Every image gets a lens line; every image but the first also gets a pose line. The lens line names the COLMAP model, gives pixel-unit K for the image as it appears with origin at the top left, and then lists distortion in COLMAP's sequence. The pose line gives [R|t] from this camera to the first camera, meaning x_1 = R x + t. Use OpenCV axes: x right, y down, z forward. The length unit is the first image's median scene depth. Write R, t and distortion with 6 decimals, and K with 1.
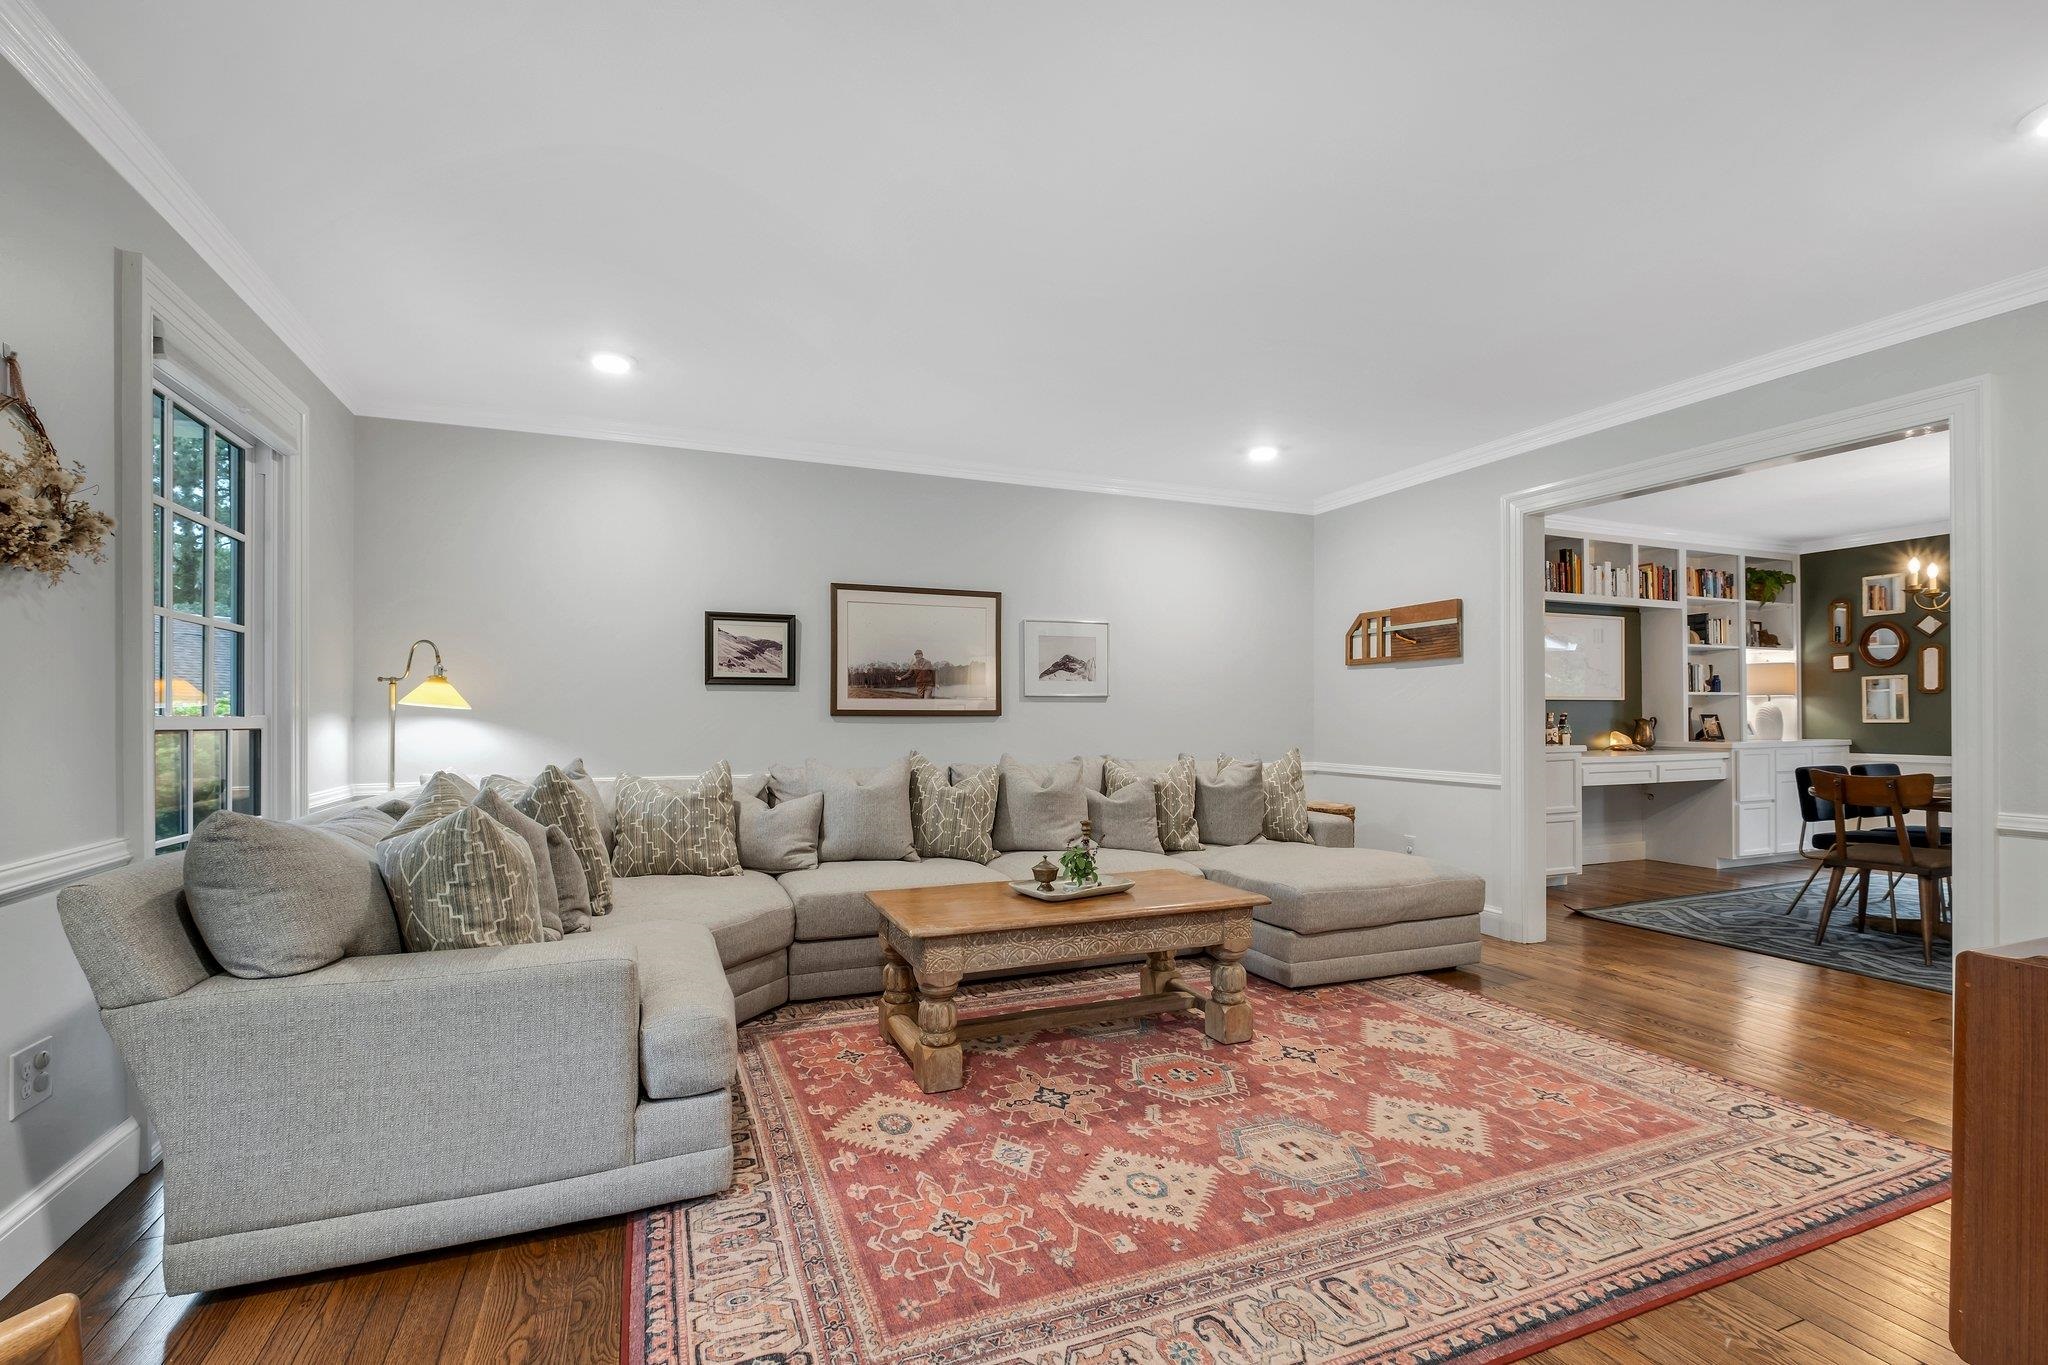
lens RADIAL K [[898.7, 0, 1010.1], [0, 898.7, 682.4], [0, 0, 1]] dist [-0.017125, 0.000871]
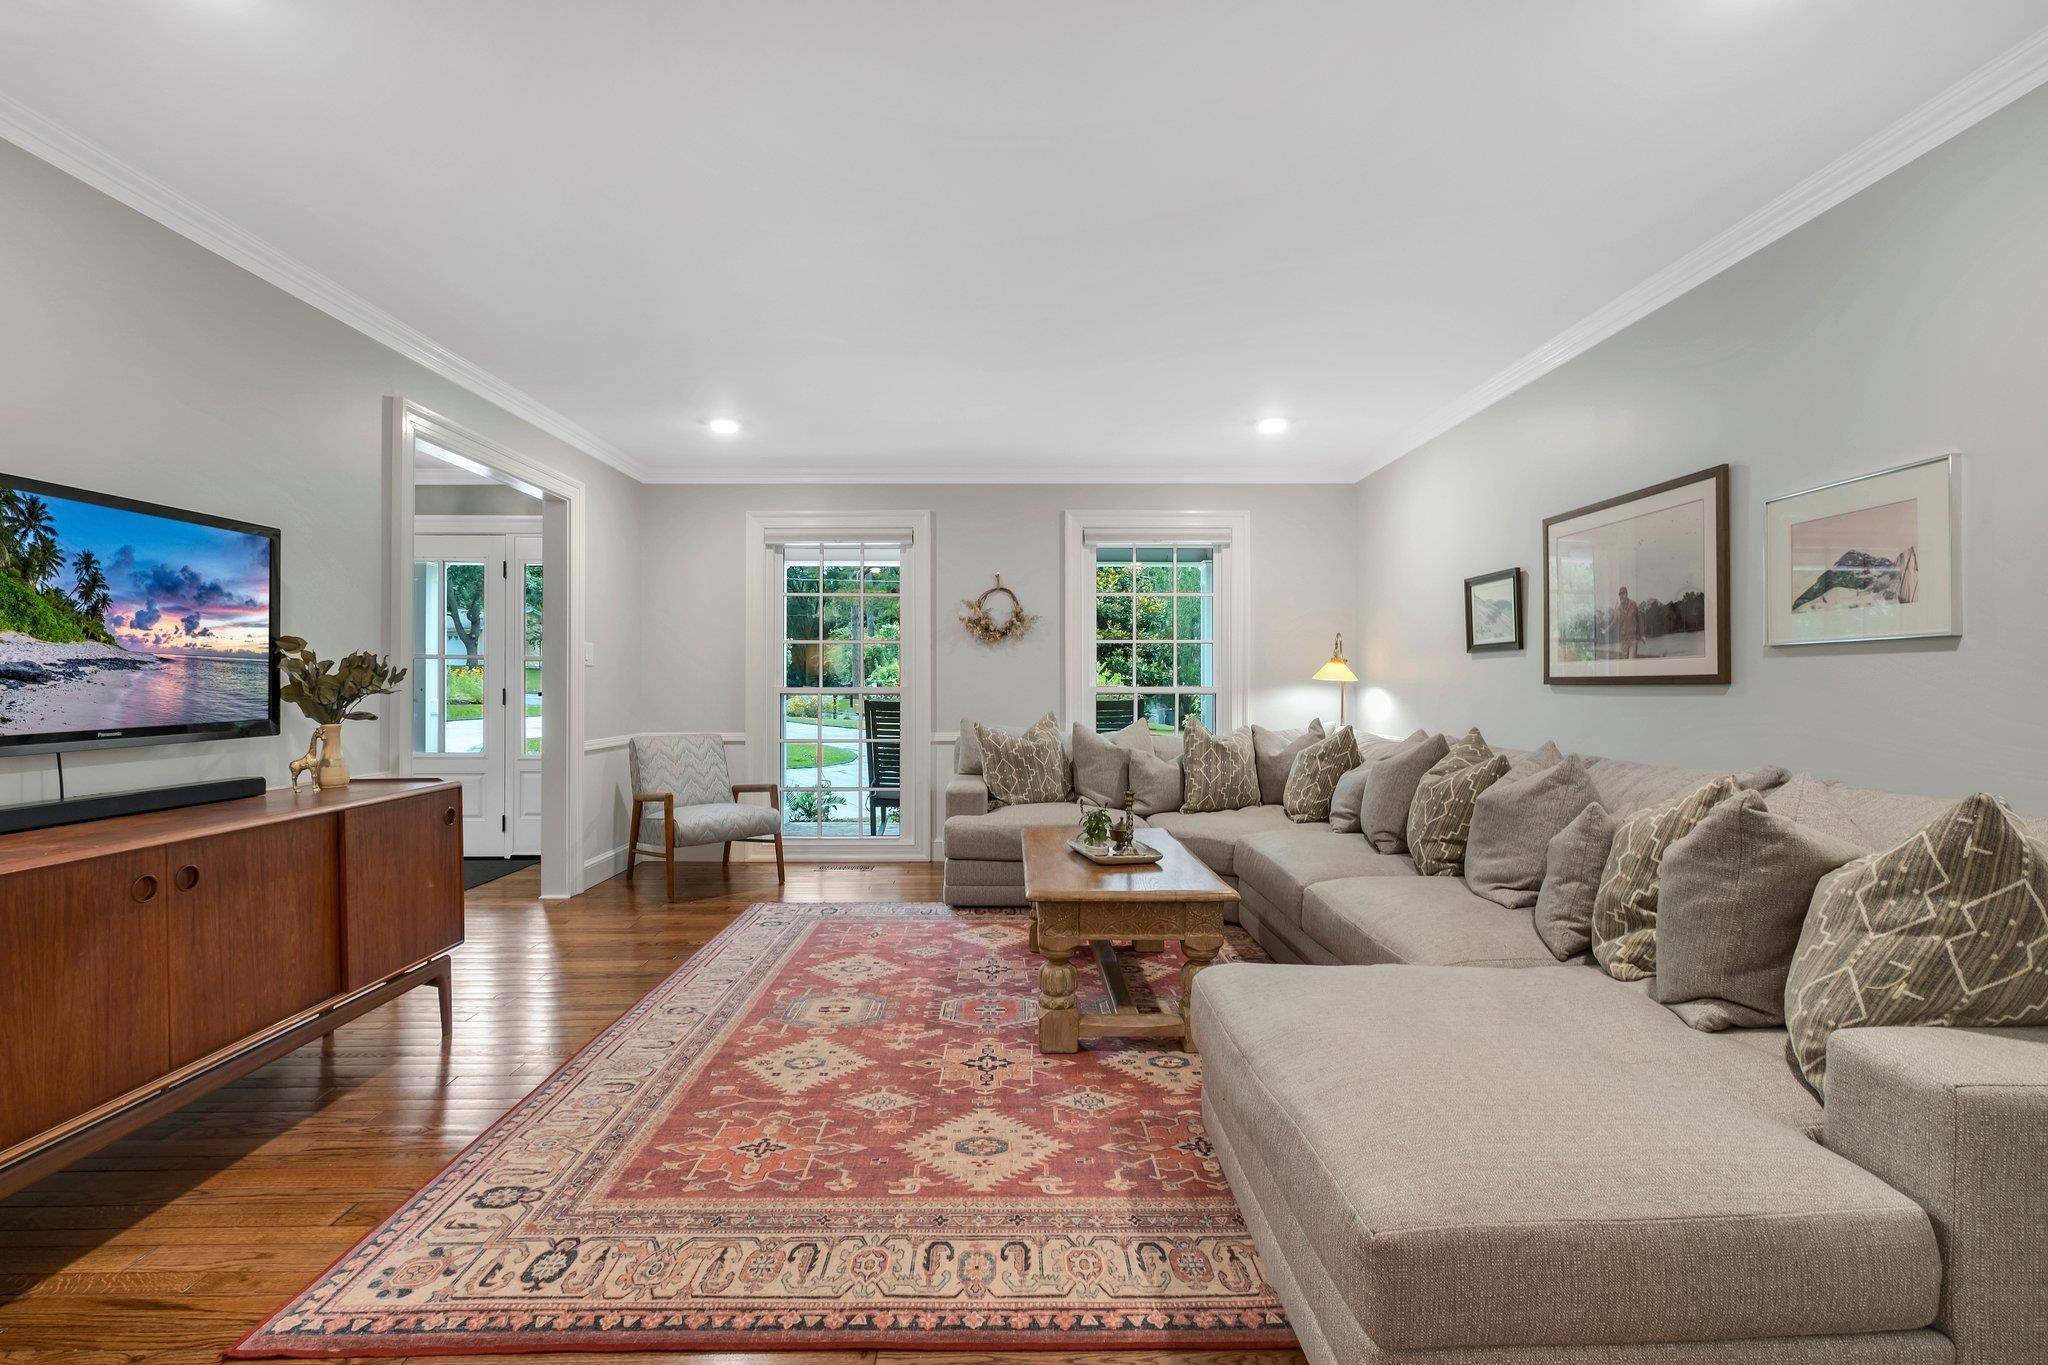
lens RADIAL K [[898.7, 0, 1010.1], [0, 898.7, 682.4], [0, 0, 1]] dist [-0.017125, 0.000871]
pose [[-0.364347, -0.003011, -0.931258, 1.292353], [0.036221, 0.999192, -0.017402, 0.056899], [0.930558, -0.040072, -0.363944, 1.529242]]
